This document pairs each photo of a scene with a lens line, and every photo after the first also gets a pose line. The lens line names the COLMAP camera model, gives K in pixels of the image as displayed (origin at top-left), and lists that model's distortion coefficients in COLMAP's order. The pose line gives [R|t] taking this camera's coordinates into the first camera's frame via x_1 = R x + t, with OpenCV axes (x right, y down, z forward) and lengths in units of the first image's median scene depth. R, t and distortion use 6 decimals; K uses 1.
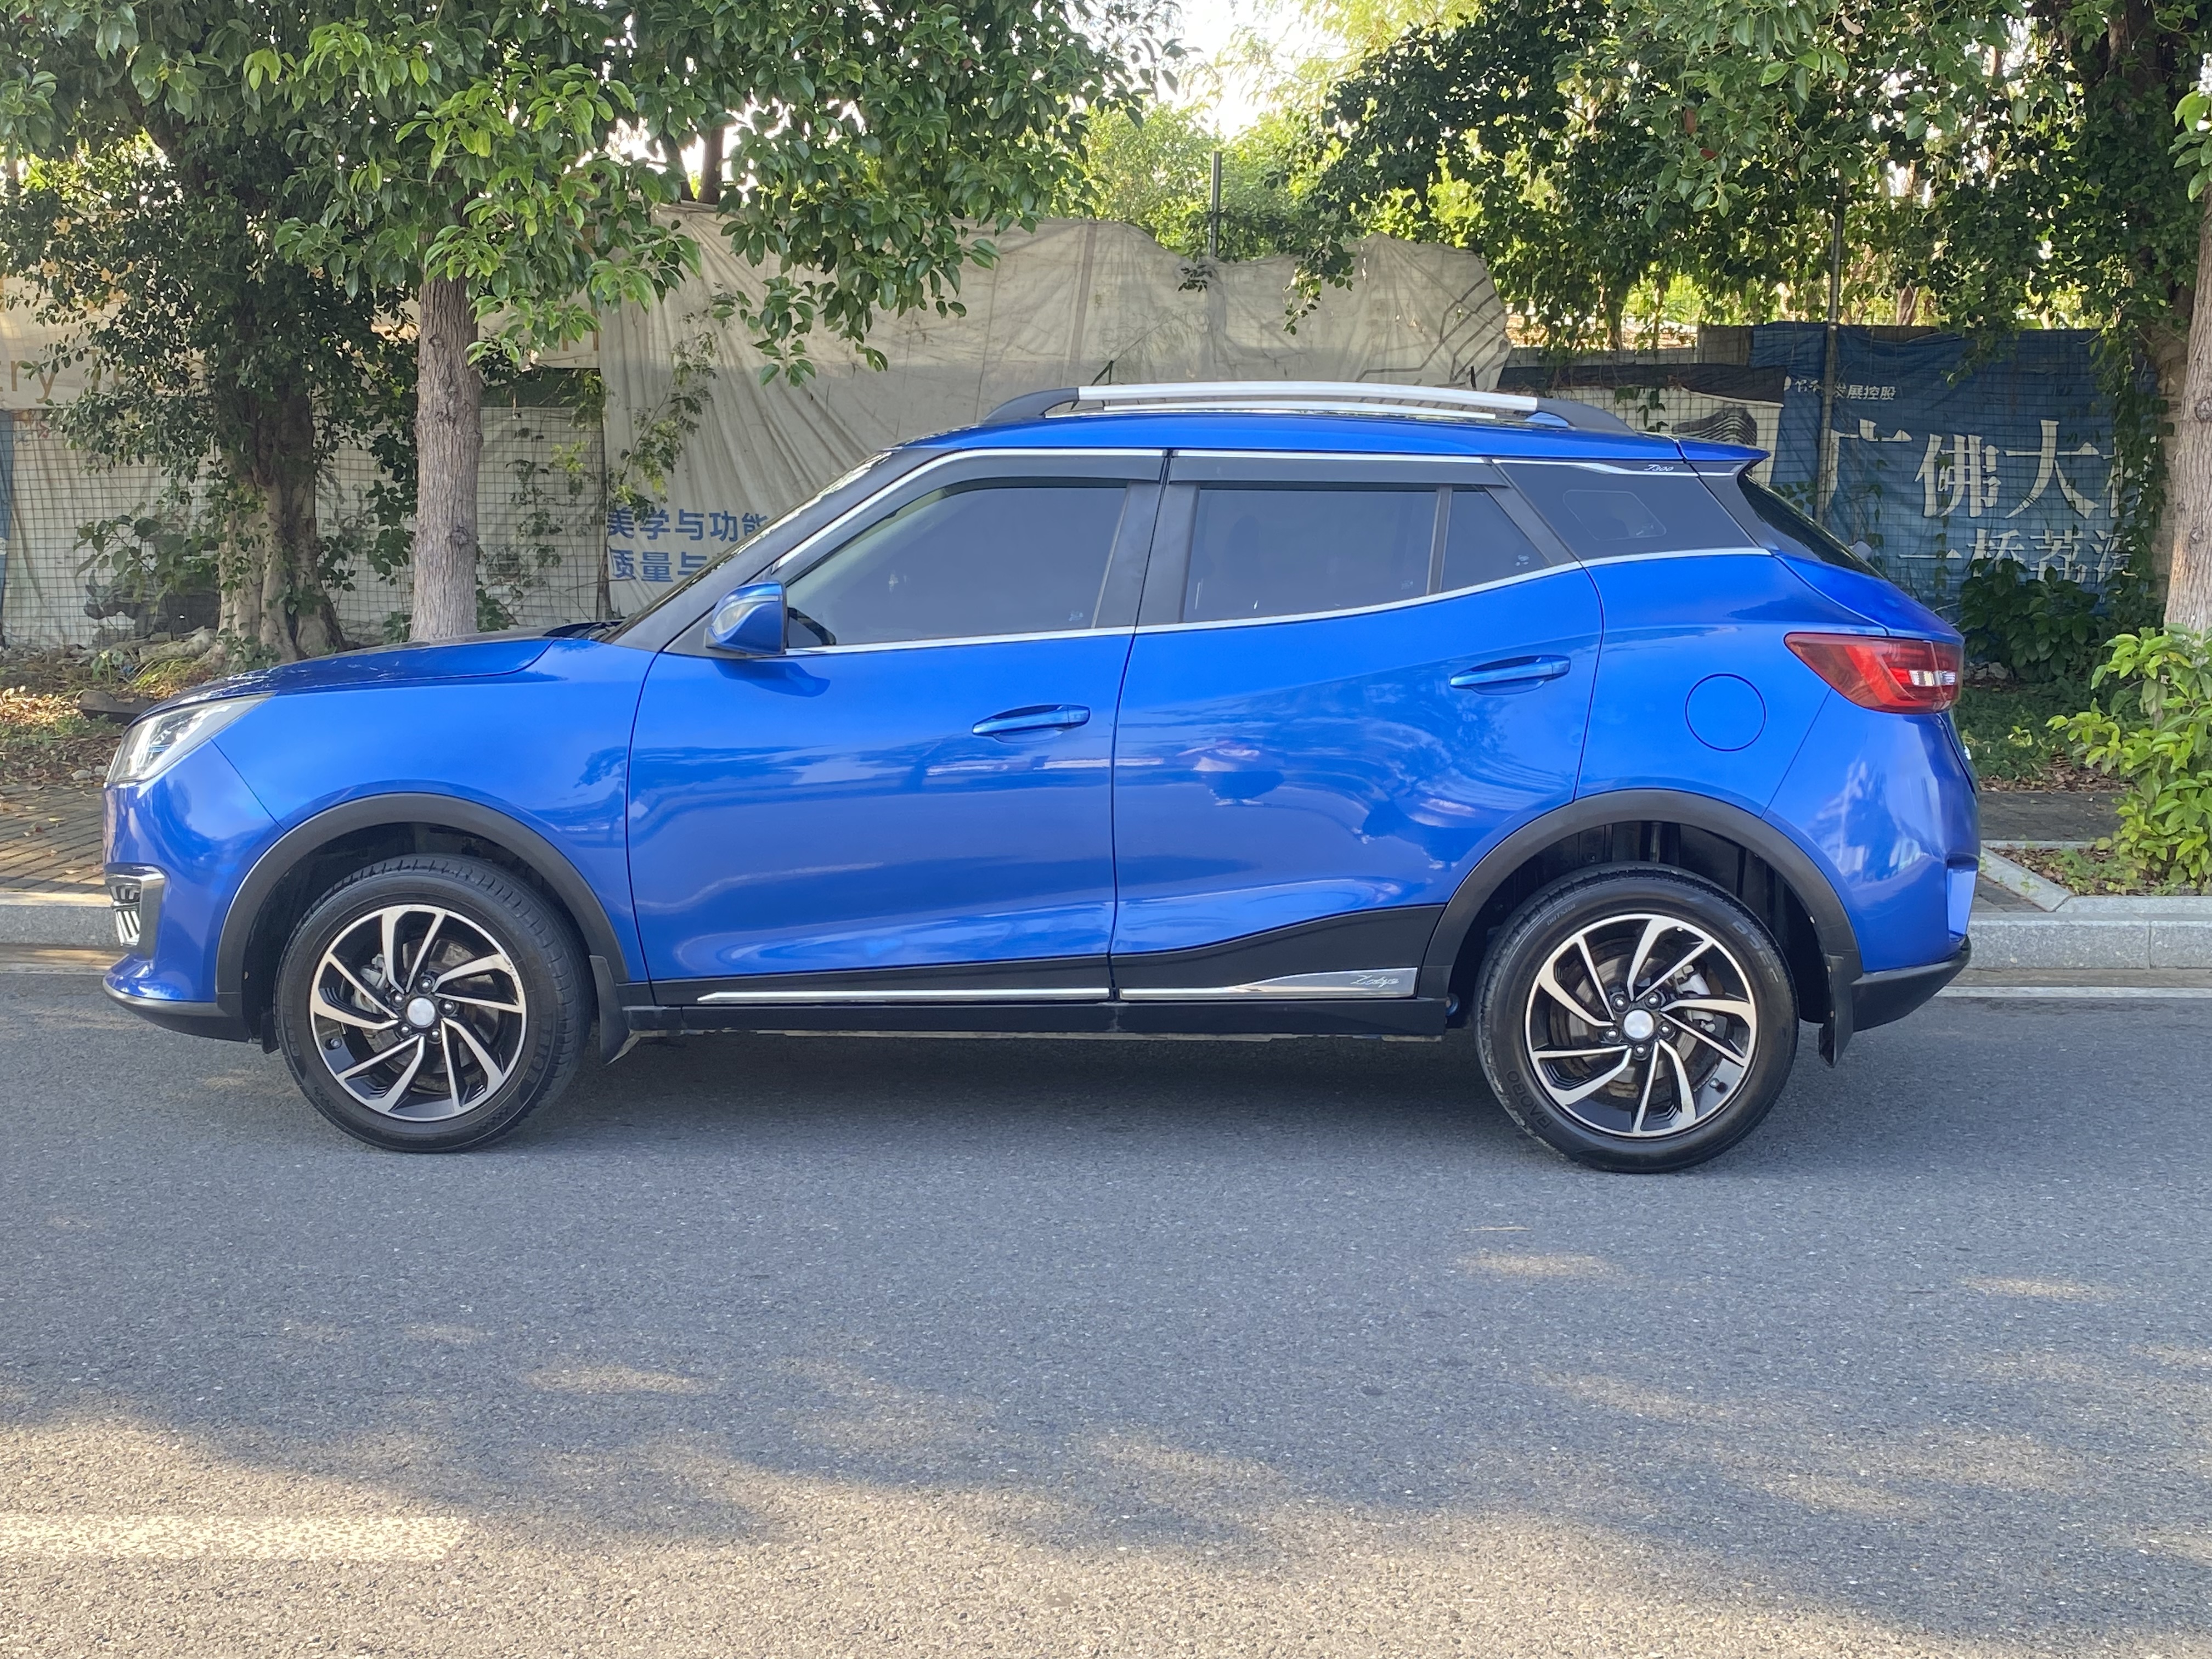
lens RADIAL K [[2607.9, 0, 1118.7], [0, 2607.9, 827.0], [0, 0, 1]] dist [0.053010, 0.000000]
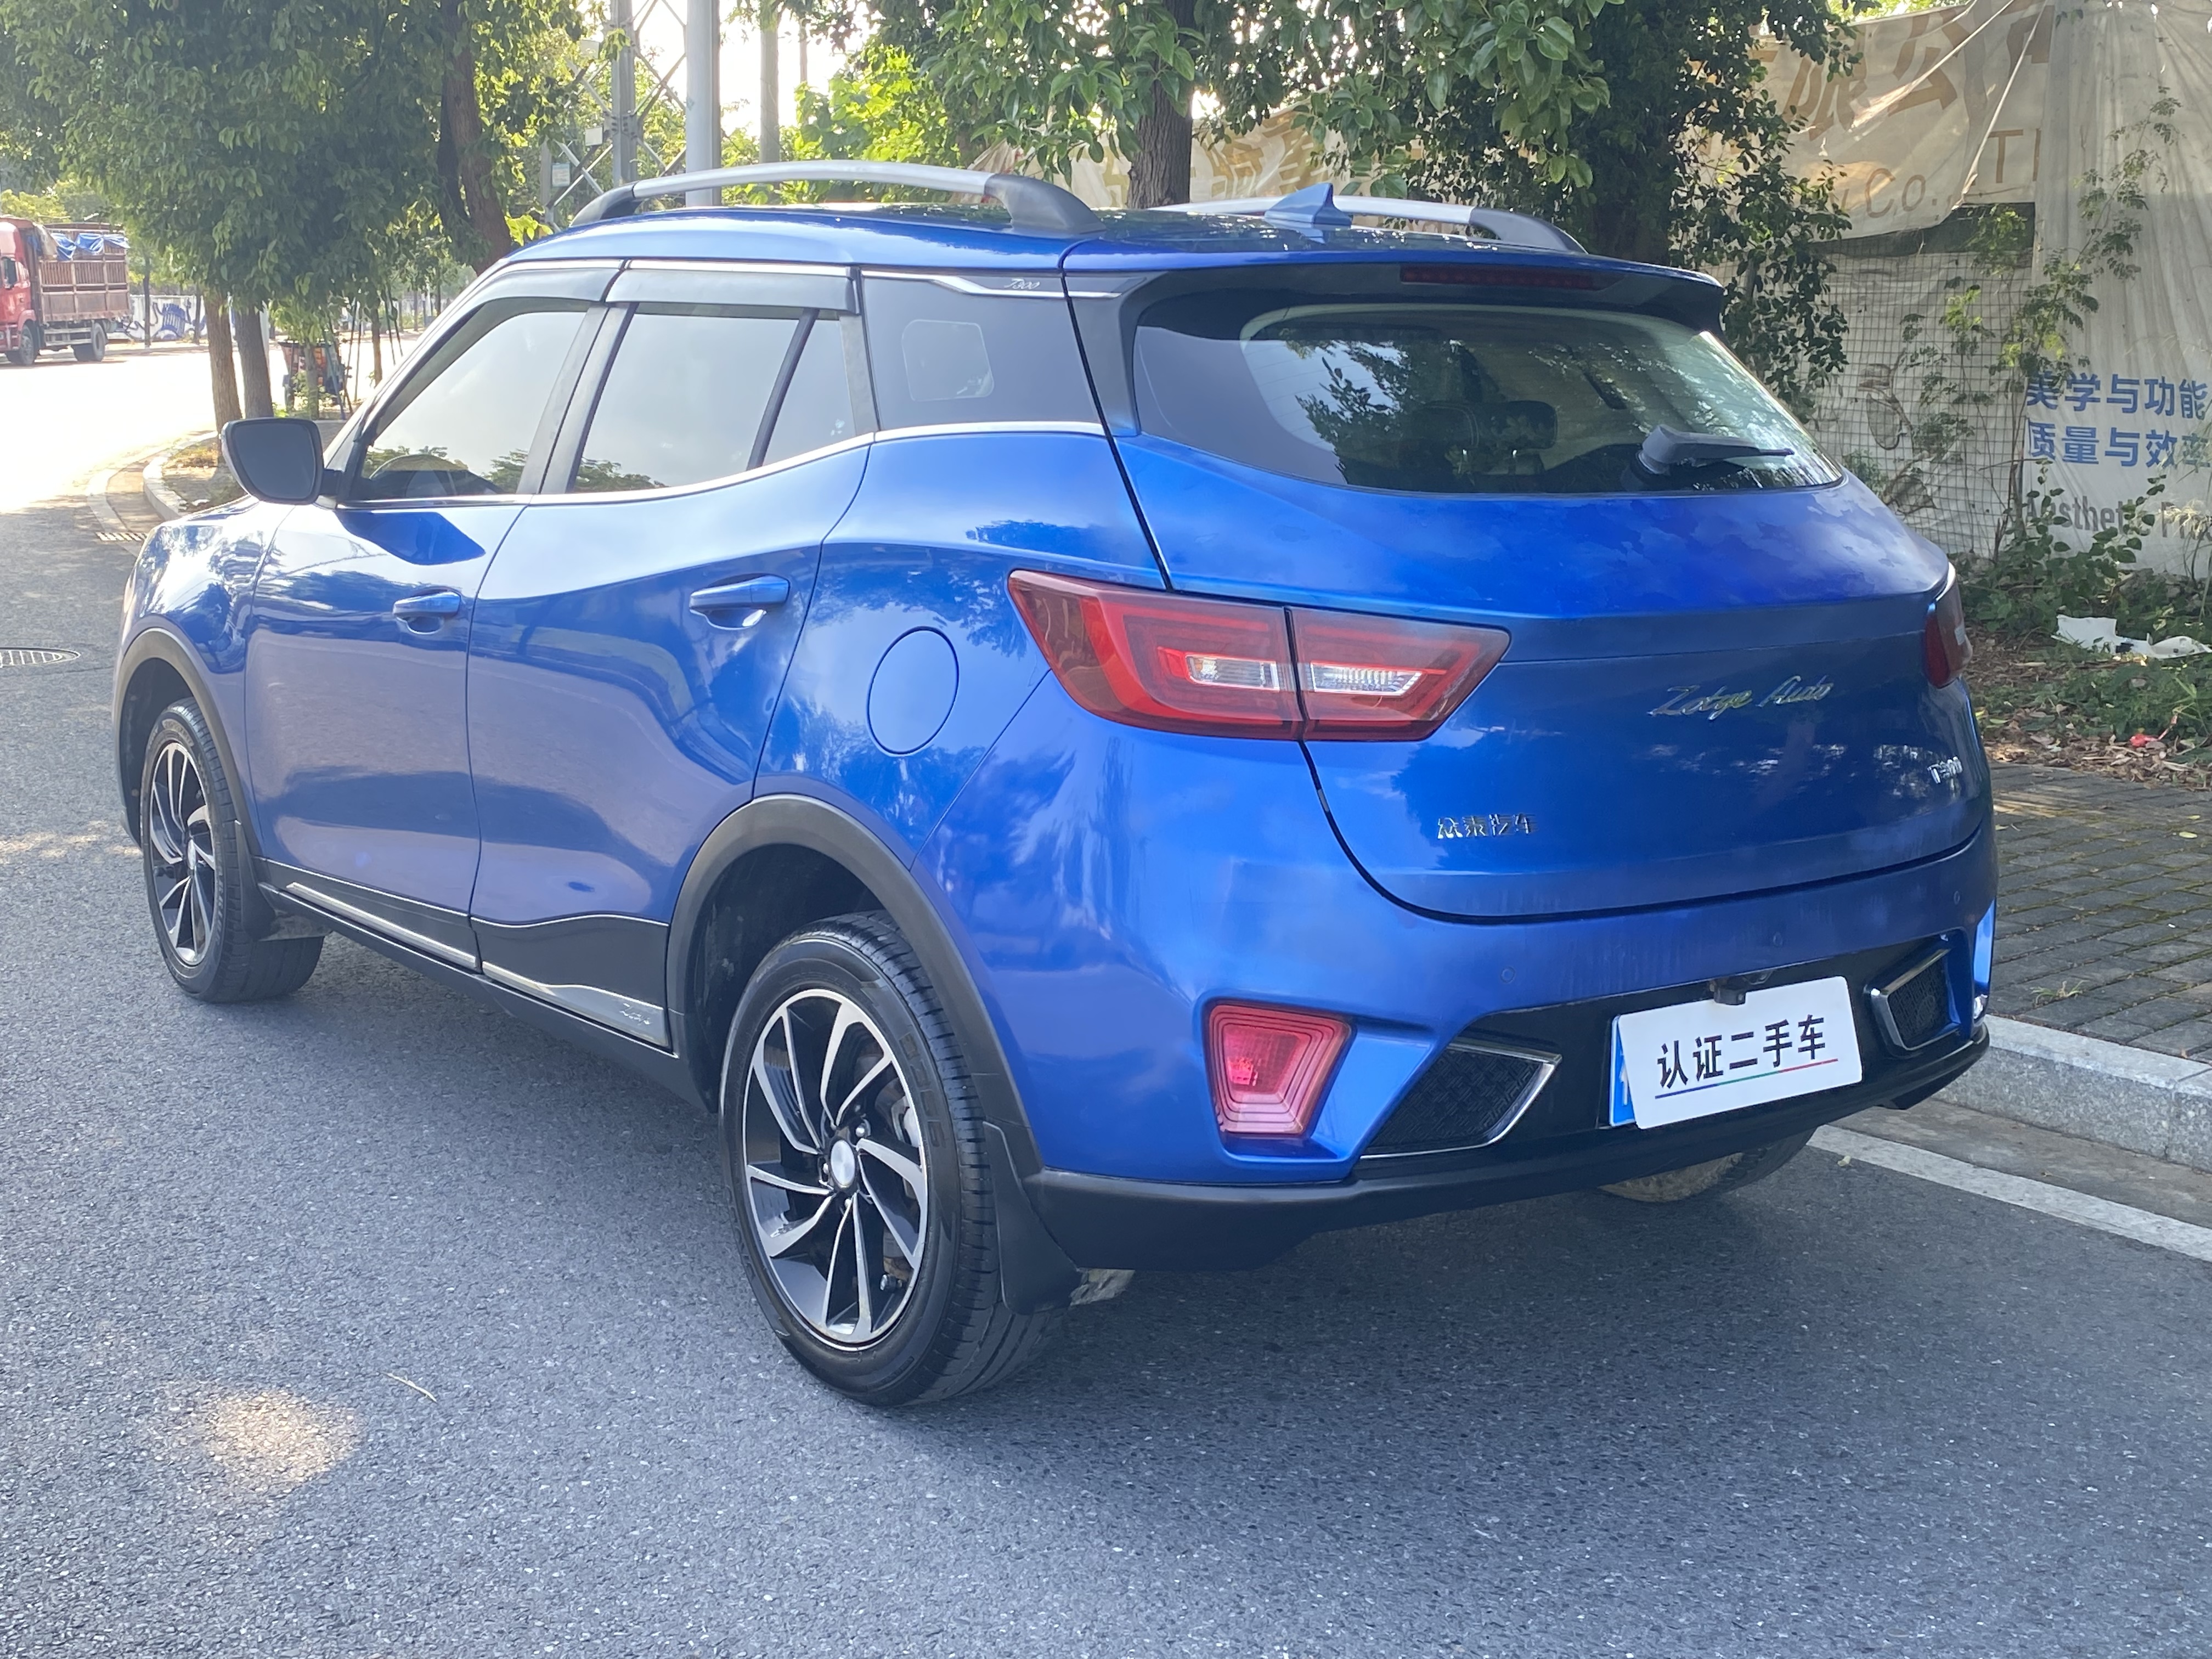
lens RADIAL K [[2607.9, 0, 1096.4], [0, 2607.9, 821.4], [0, 0, 1]] dist [0.053010, 0.000000]
pose [[0.657592, 0.144165, -0.739452, 0.250044], [-0.110802, 0.989354, 0.094351, -0.026360], [0.745182, 0.019888, 0.666565, 0.222133]]
